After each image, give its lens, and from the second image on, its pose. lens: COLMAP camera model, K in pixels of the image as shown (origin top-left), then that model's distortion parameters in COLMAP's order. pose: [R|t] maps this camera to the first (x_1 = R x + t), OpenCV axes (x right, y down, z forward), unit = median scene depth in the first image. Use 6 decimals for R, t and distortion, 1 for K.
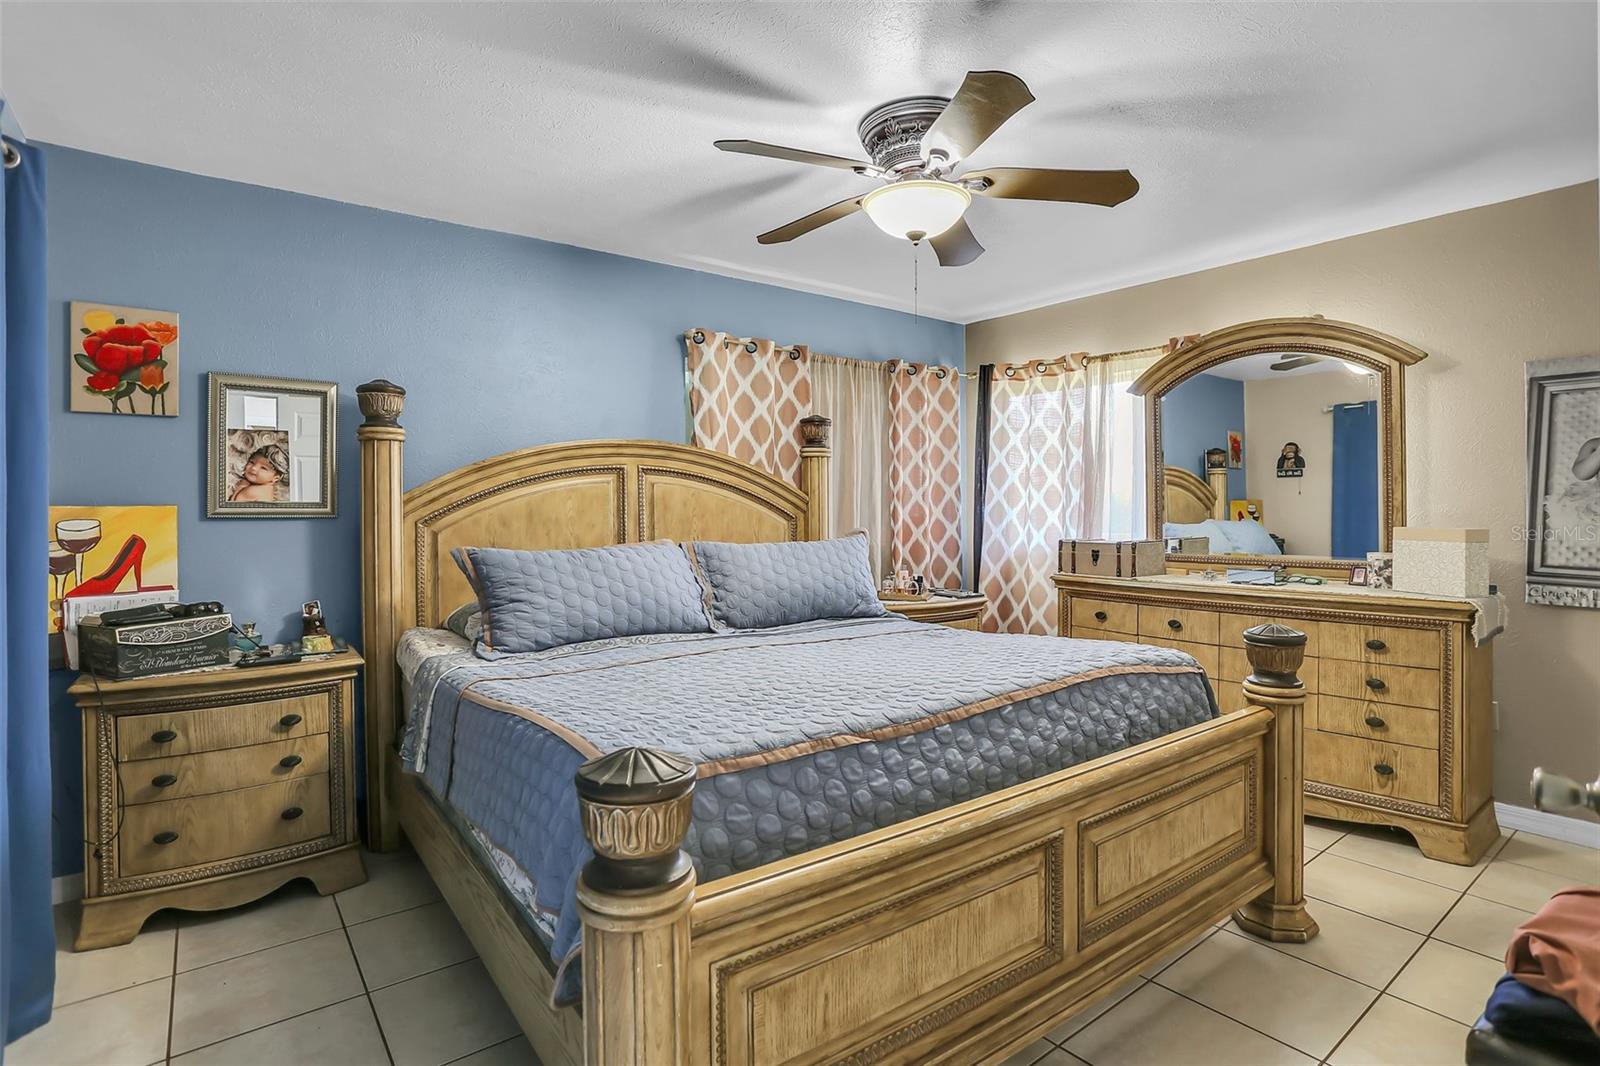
lens RADIAL K [[827.5, 0, 800.0], [0, 827.5, 533.0], [0, 0, 1]] dist [0.001447, 0.000258]
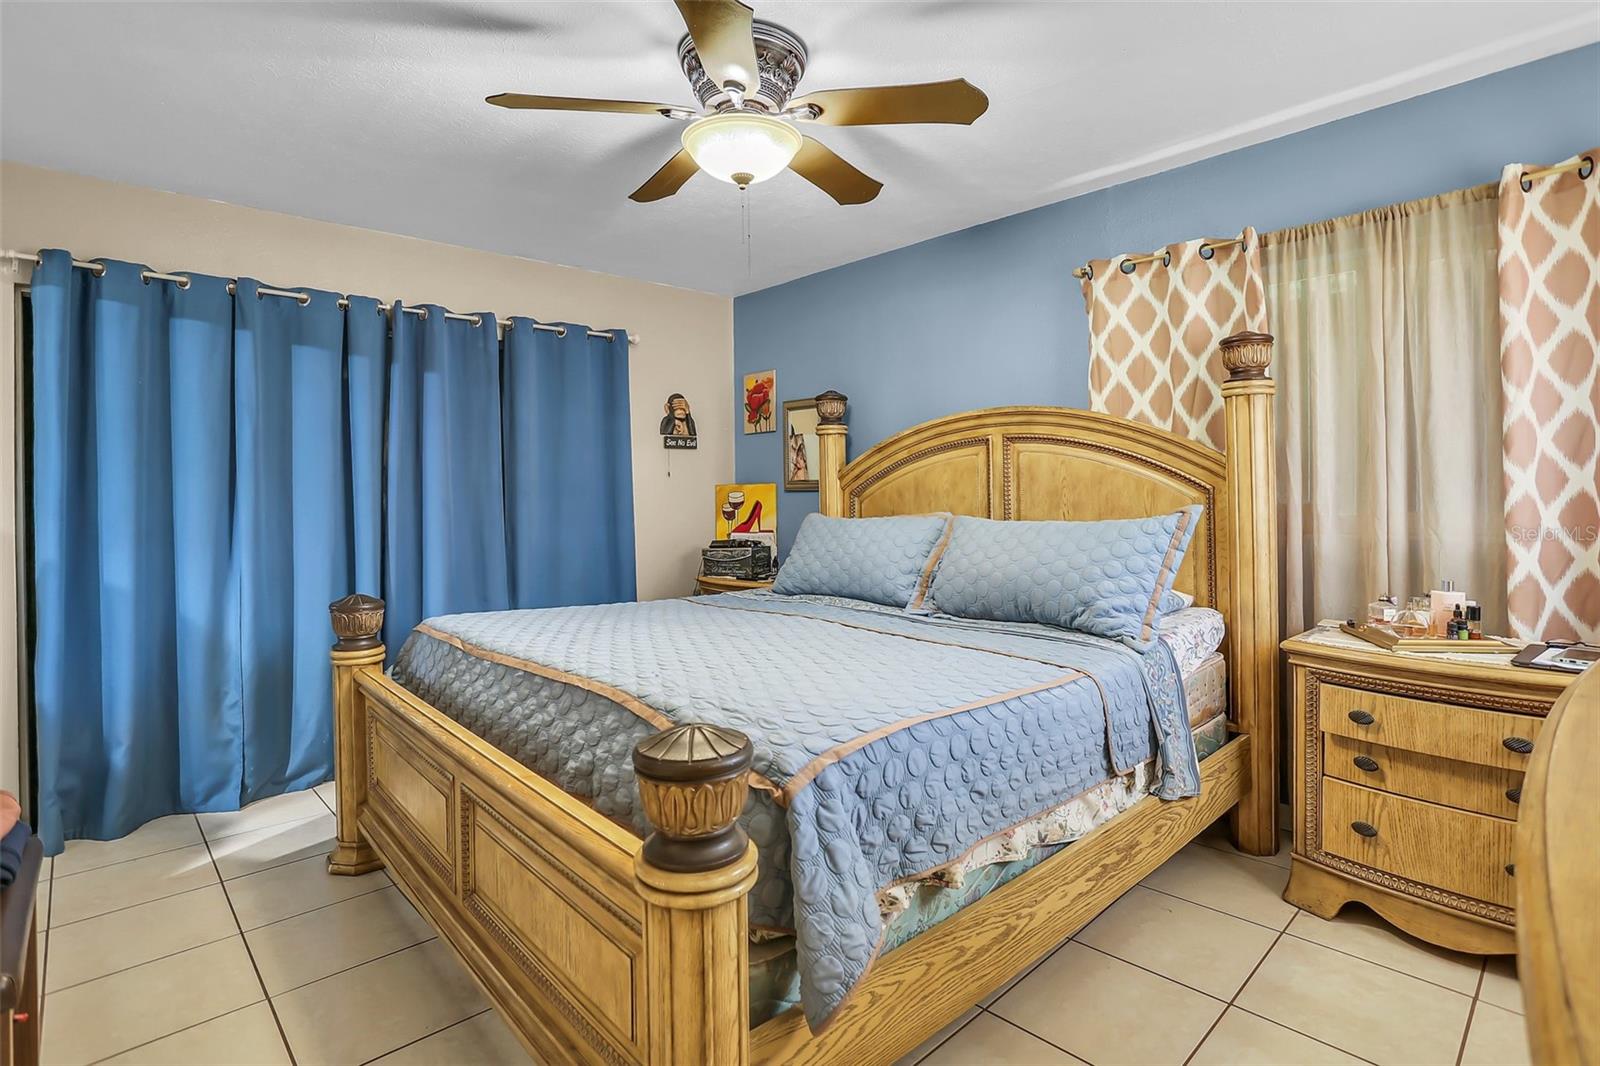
lens RADIAL K [[880.7, 0, 798.4], [0, 880.7, 480.8], [0, 0, 1]] dist [-0.002397, -0.000158]
pose [[0.074889, 0.001467, -0.997191, 0.860647], [0.003997, 0.999990, 0.001771, -0.033586], [0.997184, -0.004118, 0.074882, 0.743623]]
